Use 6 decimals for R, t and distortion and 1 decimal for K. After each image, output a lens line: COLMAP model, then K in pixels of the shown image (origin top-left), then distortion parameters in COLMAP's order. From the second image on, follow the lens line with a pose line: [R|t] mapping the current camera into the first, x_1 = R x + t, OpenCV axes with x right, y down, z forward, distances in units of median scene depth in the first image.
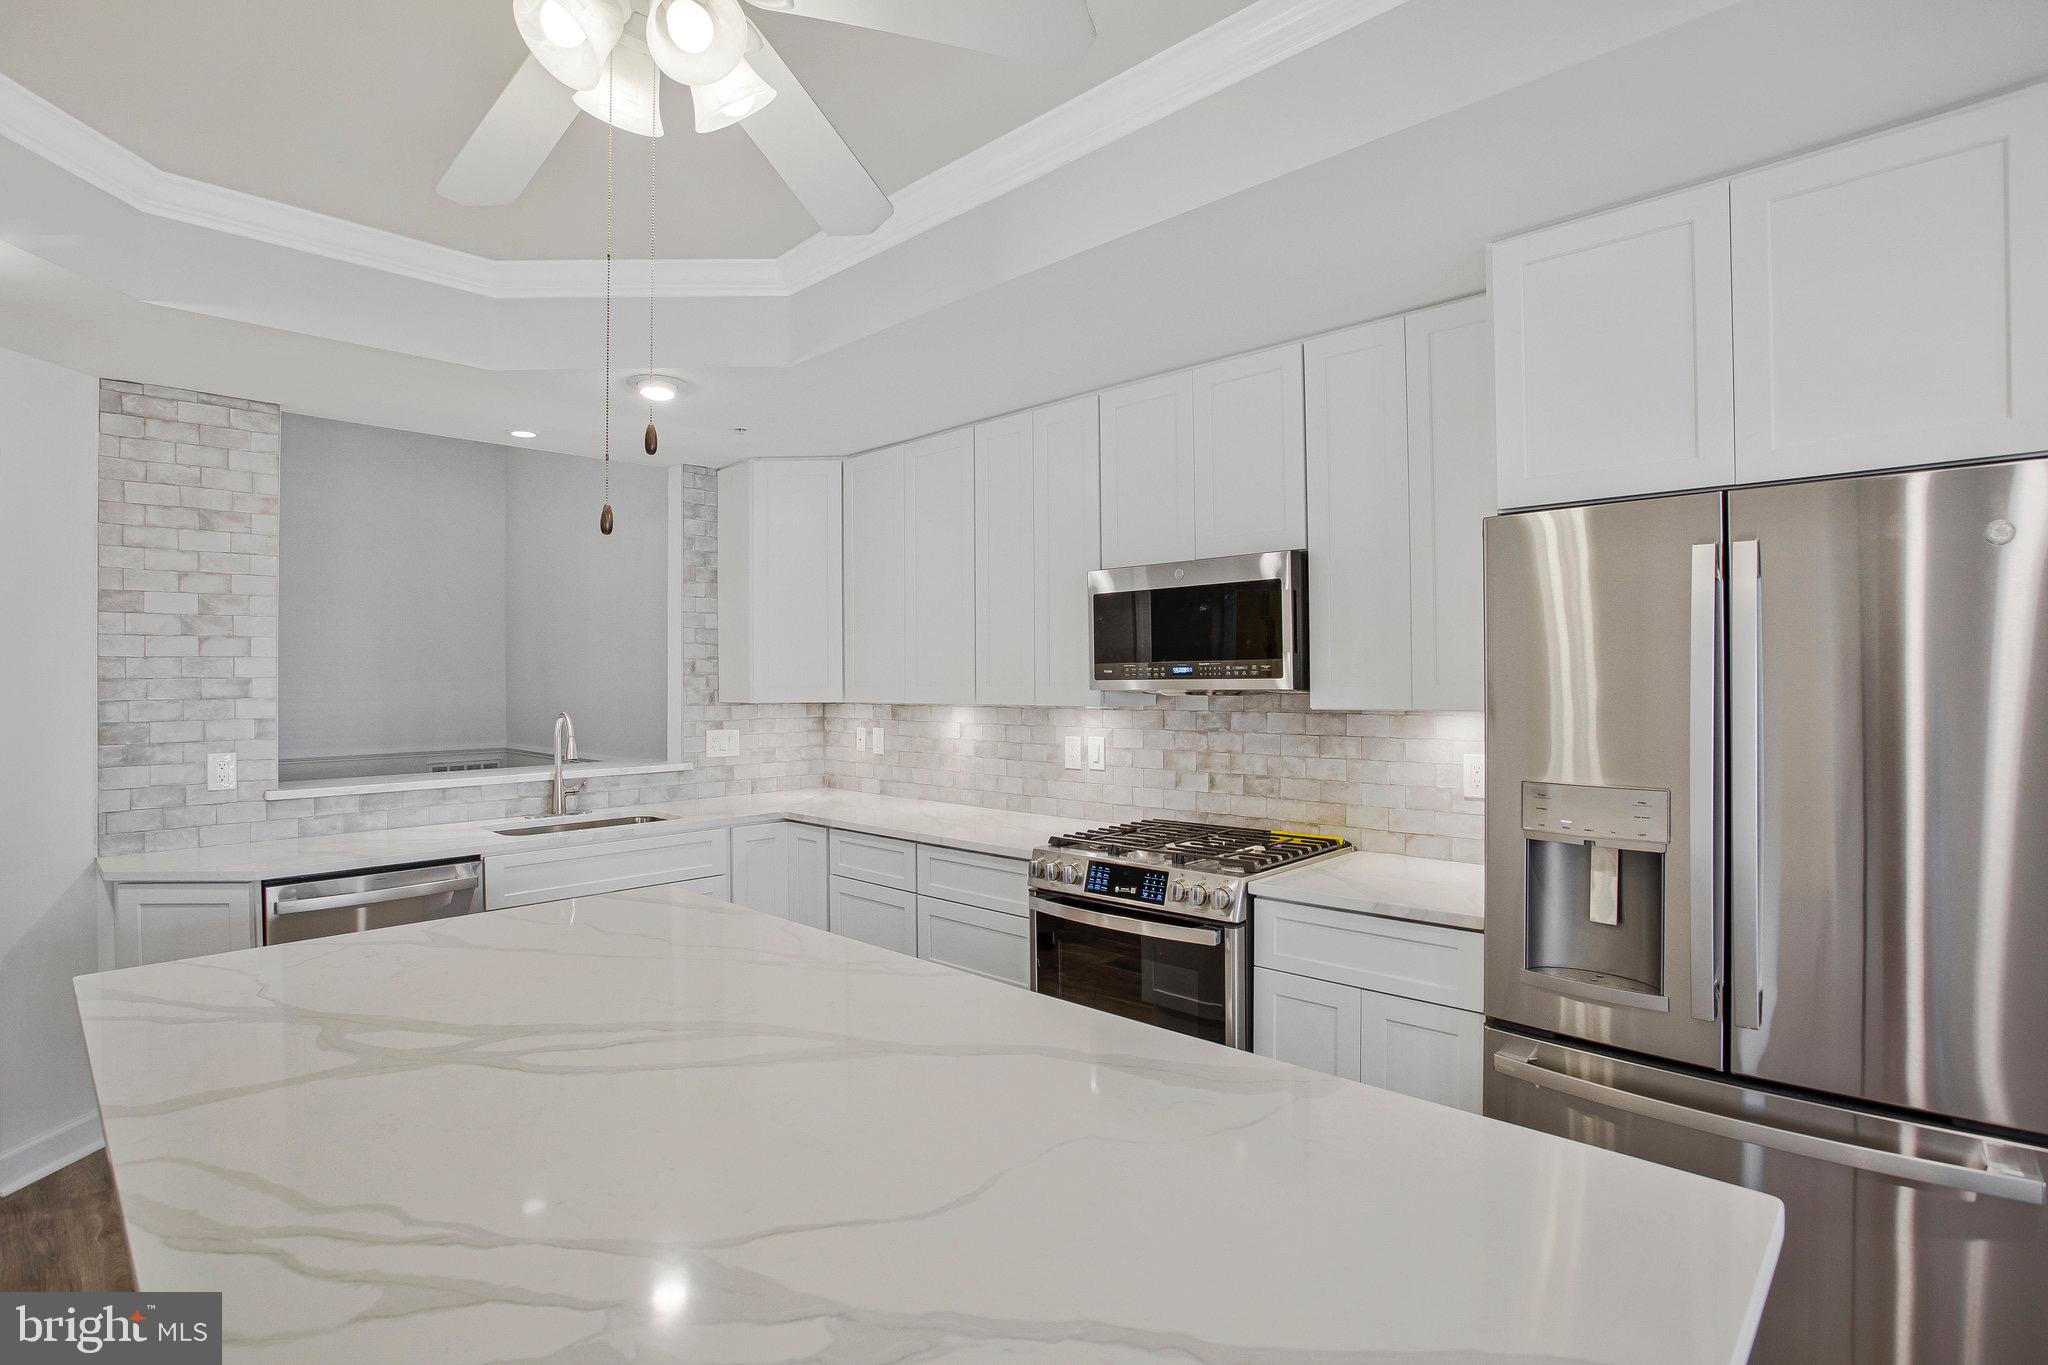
lens RADIAL K [[1034.6, 0, 1025.9], [0, 1034.6, 674.1], [0, 0, 1]] dist [-0.003197, -0.000056]
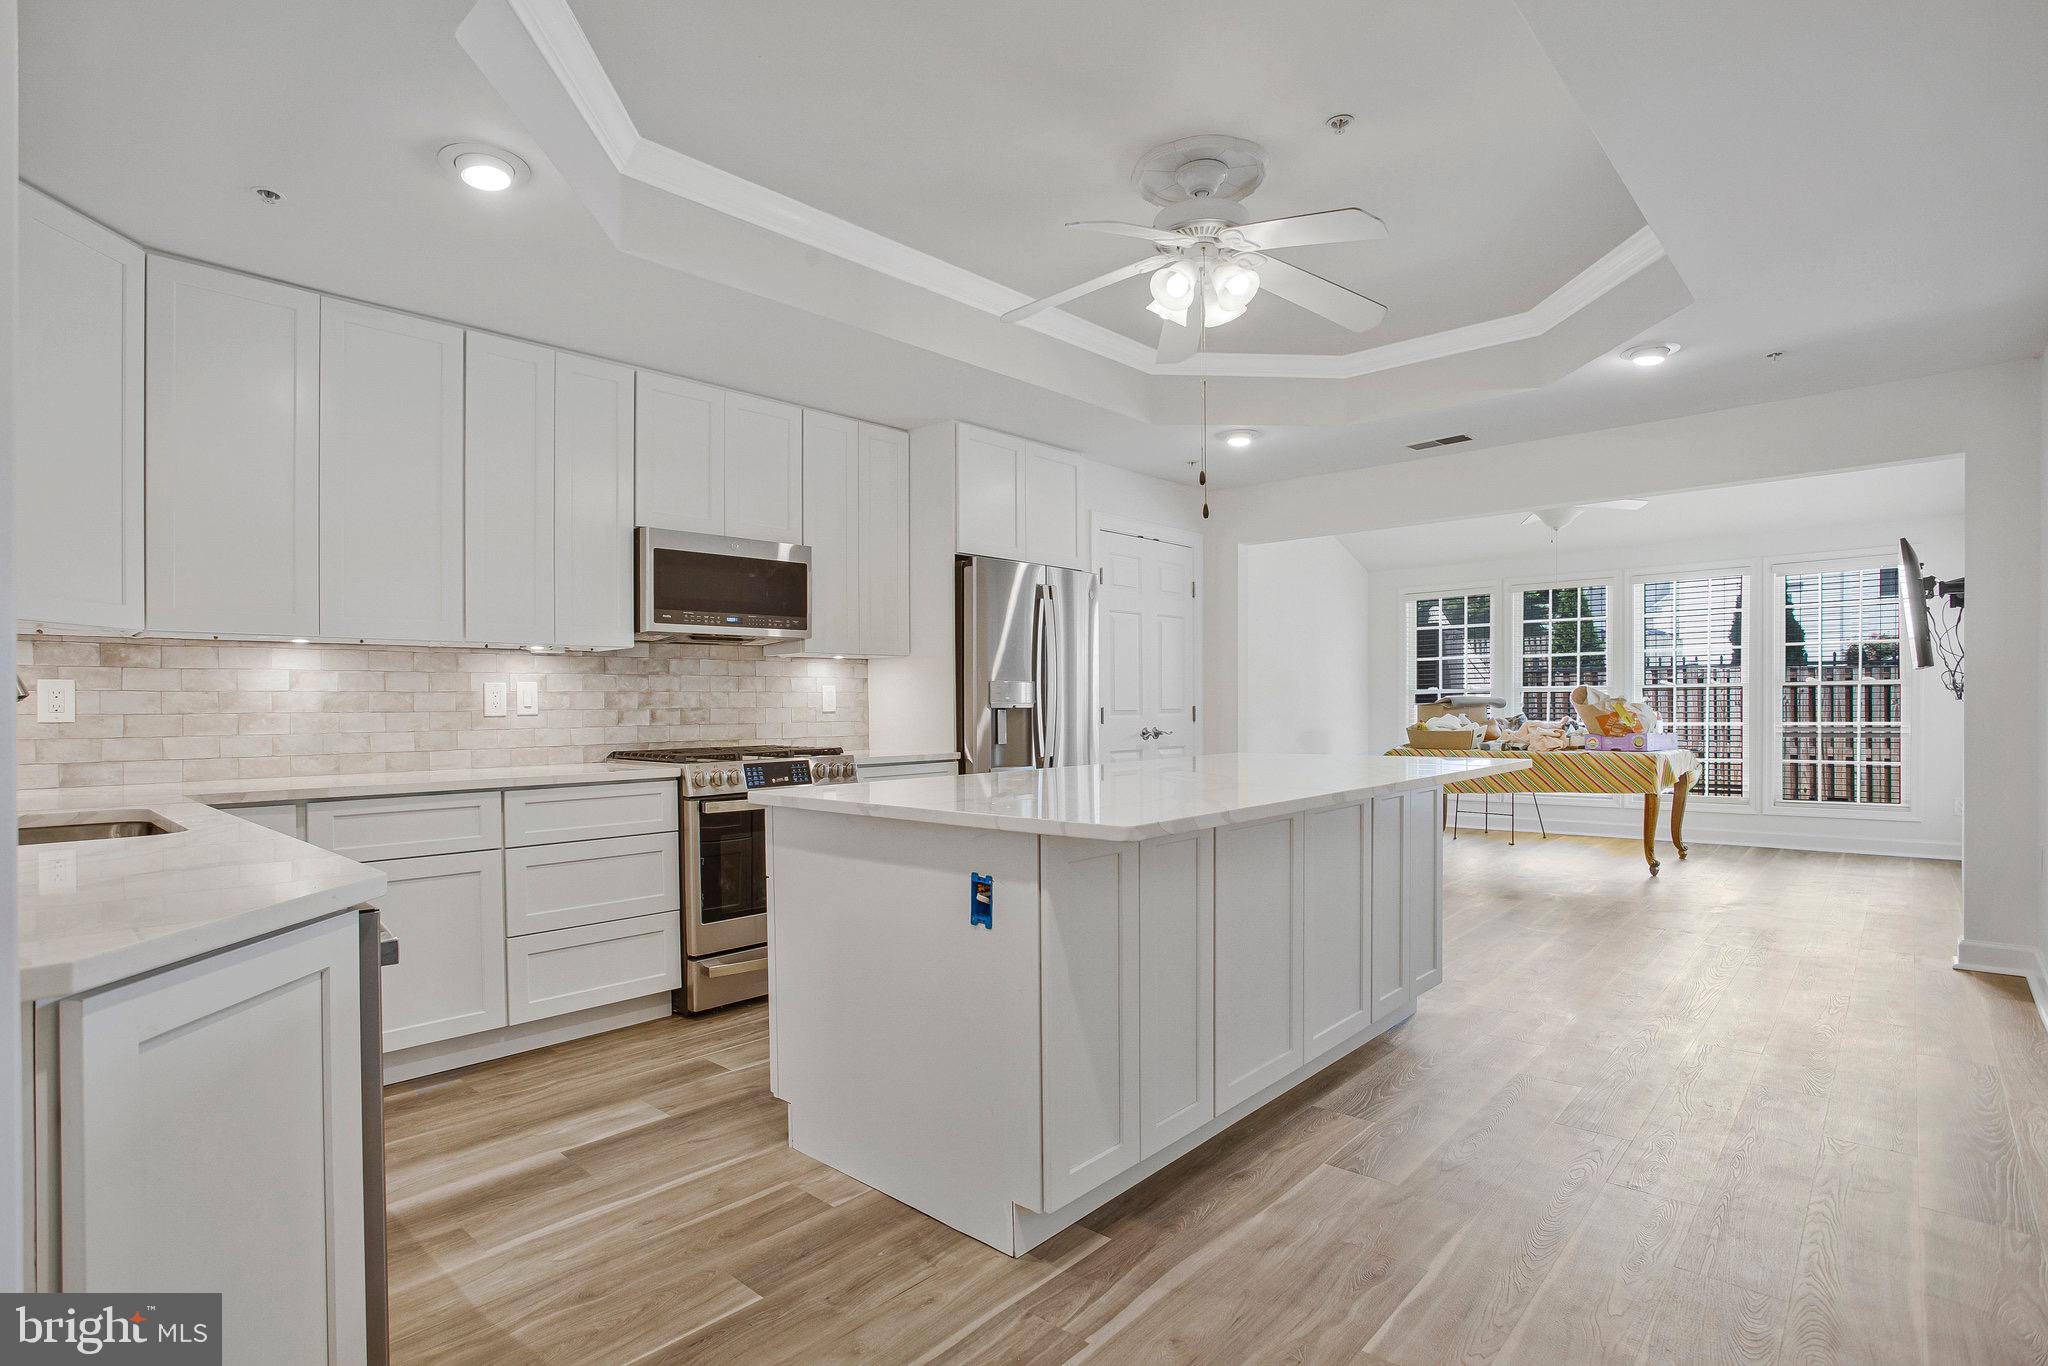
lens RADIAL K [[976.4, 0, 1095.3], [0, 976.4, 705.8], [0, 0, 1]] dist [-0.036230, 0.003240]
pose [[-0.033927, -0.000171, 0.999424, -0.960256], [0.006980, 0.999976, 0.000408, 0.094370], [-0.999400, 0.006989, -0.033925, 0.520630]]
